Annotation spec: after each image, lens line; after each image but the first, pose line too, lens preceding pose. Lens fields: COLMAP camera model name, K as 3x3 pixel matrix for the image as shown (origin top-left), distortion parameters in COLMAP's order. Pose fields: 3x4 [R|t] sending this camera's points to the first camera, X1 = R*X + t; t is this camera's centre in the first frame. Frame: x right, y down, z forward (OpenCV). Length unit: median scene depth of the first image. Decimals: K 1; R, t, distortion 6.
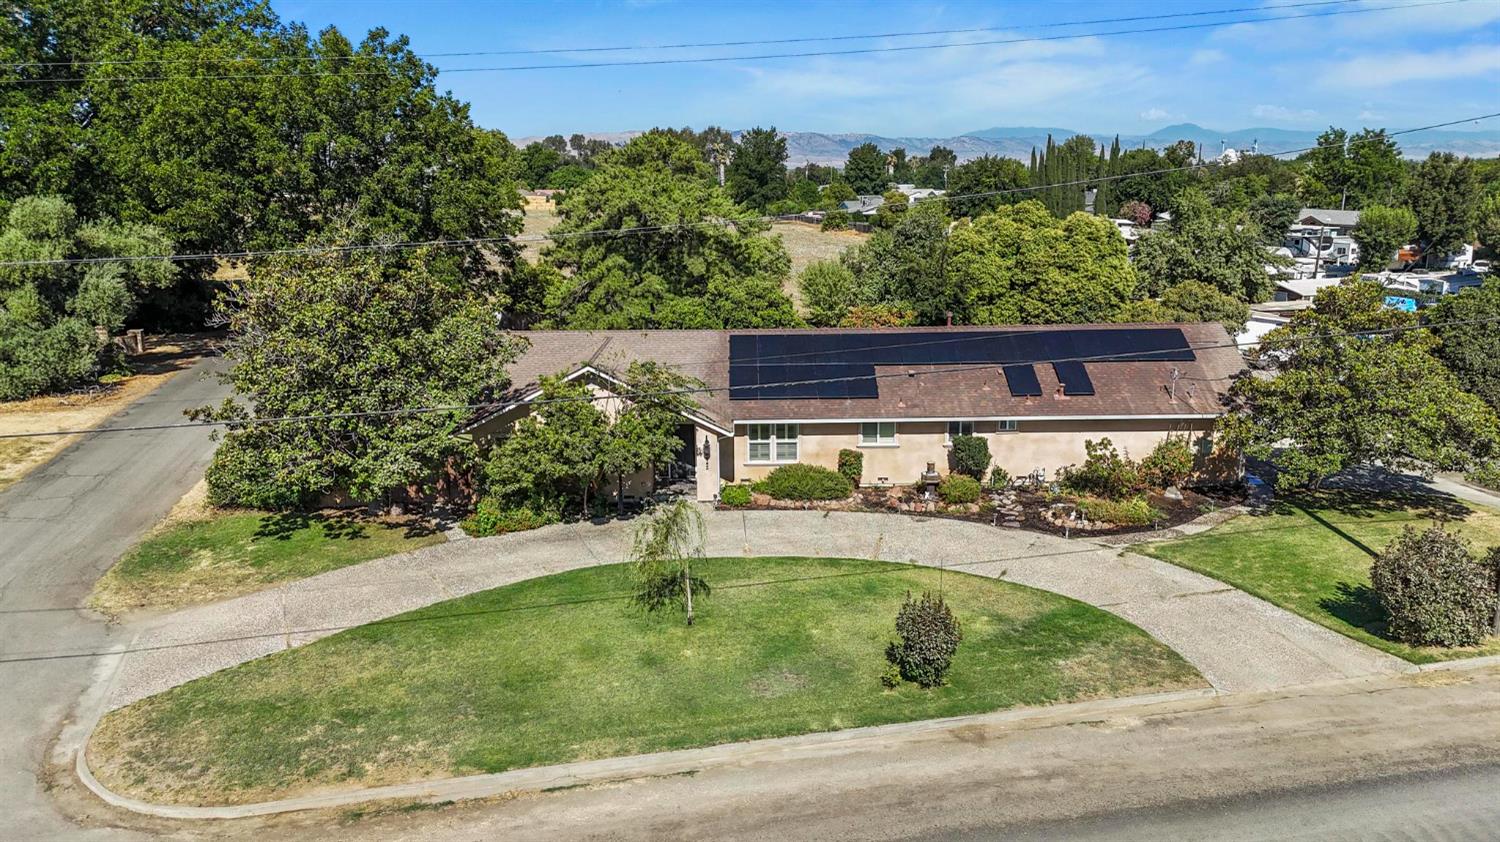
lens RADIAL K [[1097.7, 0, 750.0], [0, 1097.7, 421.0], [0, 0, 1]] dist [0.006300, -0.001194]
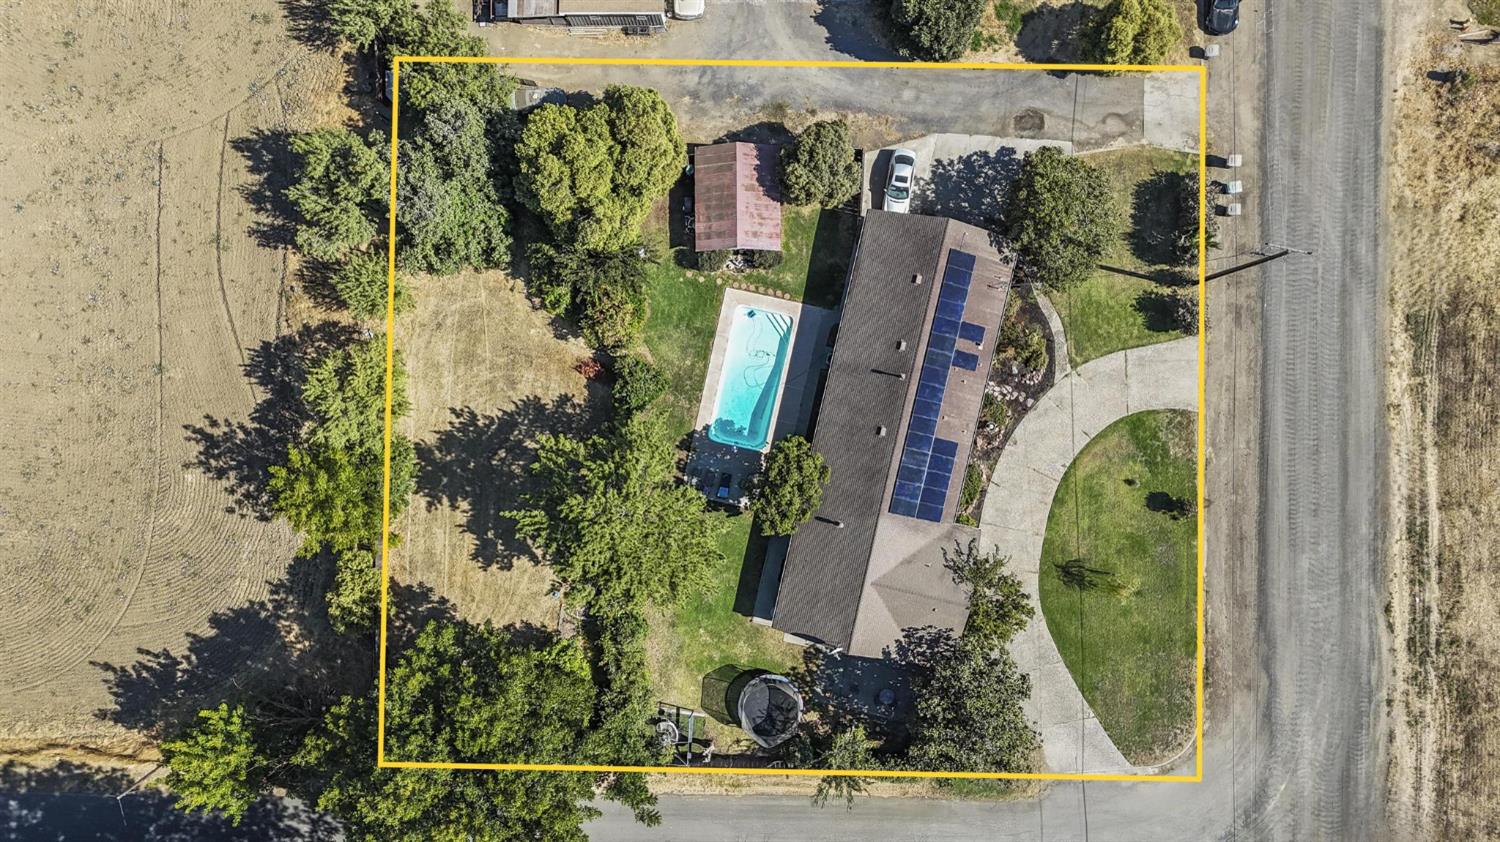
lens RADIAL K [[1097.7, 0, 750.0], [0, 1097.7, 421.0], [0, 0, 1]] dist [0.006300, -0.001194]
pose [[0.231608, -0.972730, 0.012389, 0.051587], [0.273630, 0.077362, 0.958719, -1.942235], [-0.933533, -0.218657, 0.284086, 0.841962]]
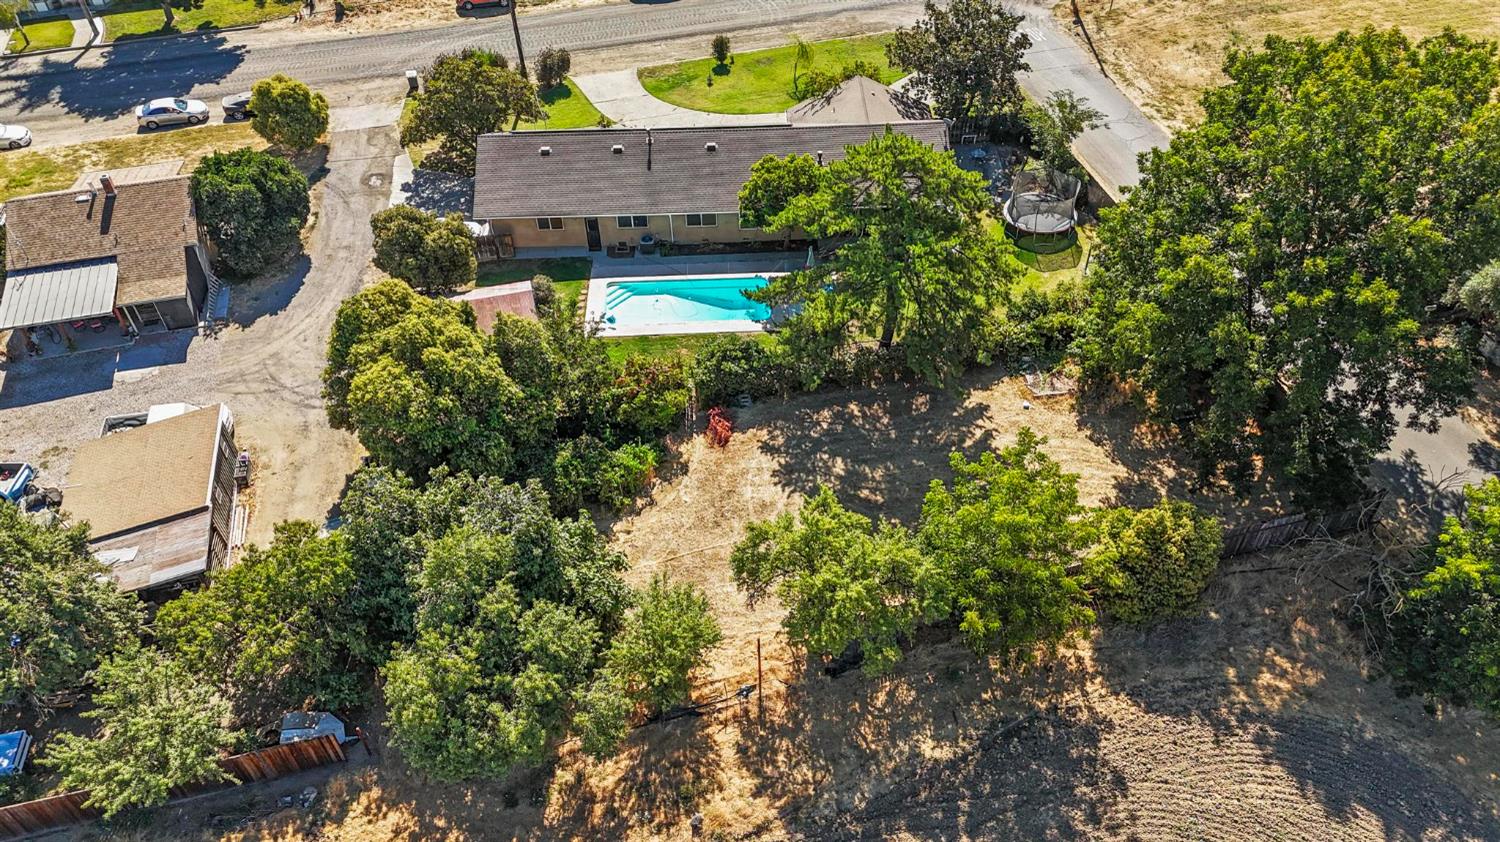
lens RADIAL K [[1097.7, 0, 750.0], [0, 1097.7, 421.0], [0, 0, 1]] dist [0.006300, -0.001194]
pose [[-0.998116, 0.051968, 0.032601, 0.011311], [0.054456, 0.505814, 0.860922, -1.418274], [0.028250, 0.861076, -0.507691, 2.375088]]
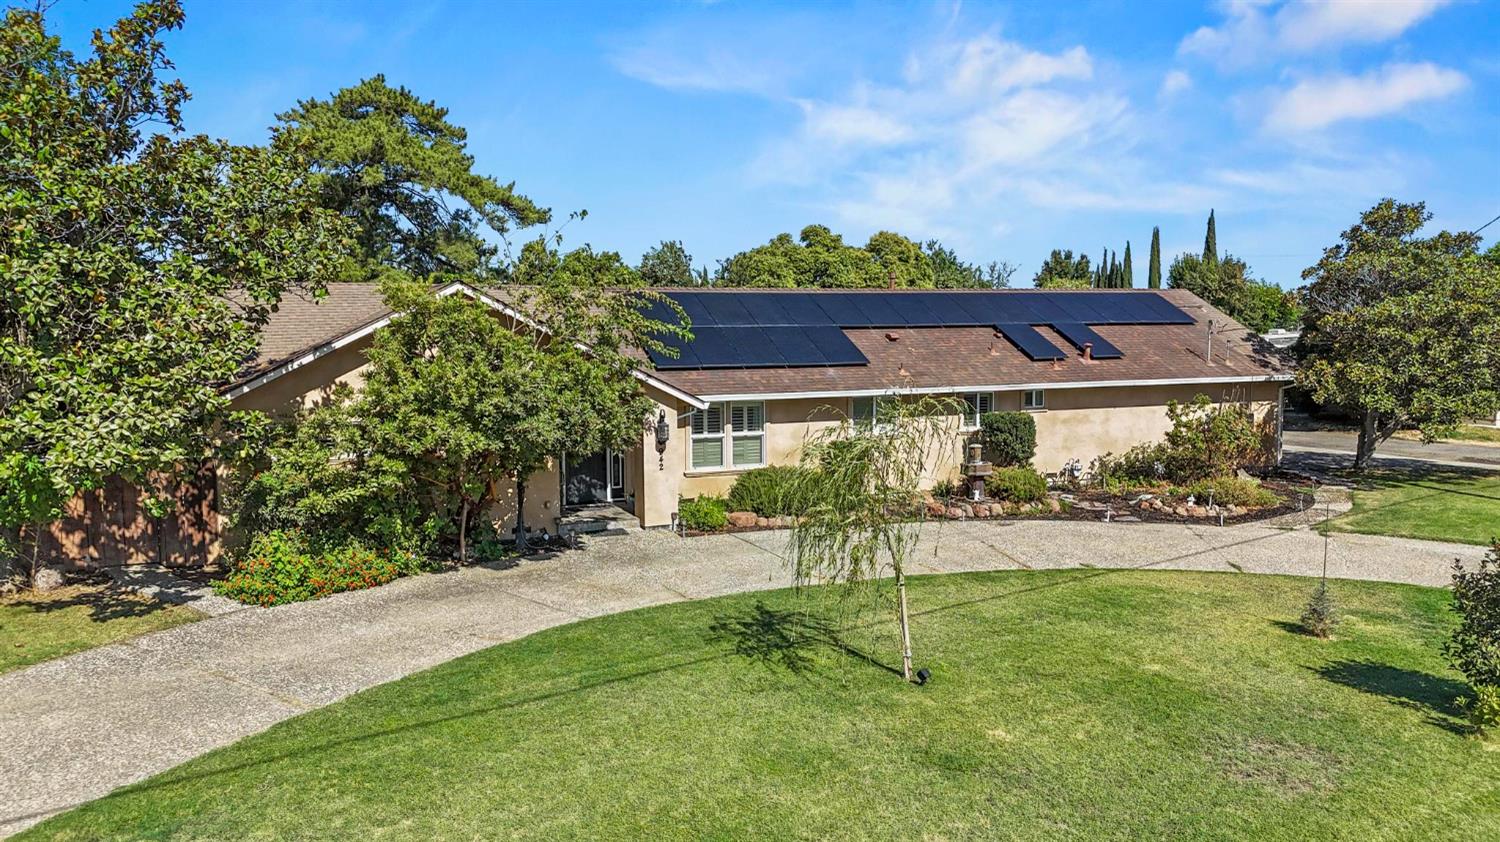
lens RADIAL K [[1097.7, 0, 750.0], [0, 1097.7, 421.0], [0, 0, 1]] dist [0.006300, -0.001194]
pose [[0.917998, -0.025470, 0.395766, -0.224809], [0.084070, 0.987753, -0.131437, 0.098594], [-0.387571, 0.153931, 0.908897, 0.441351]]
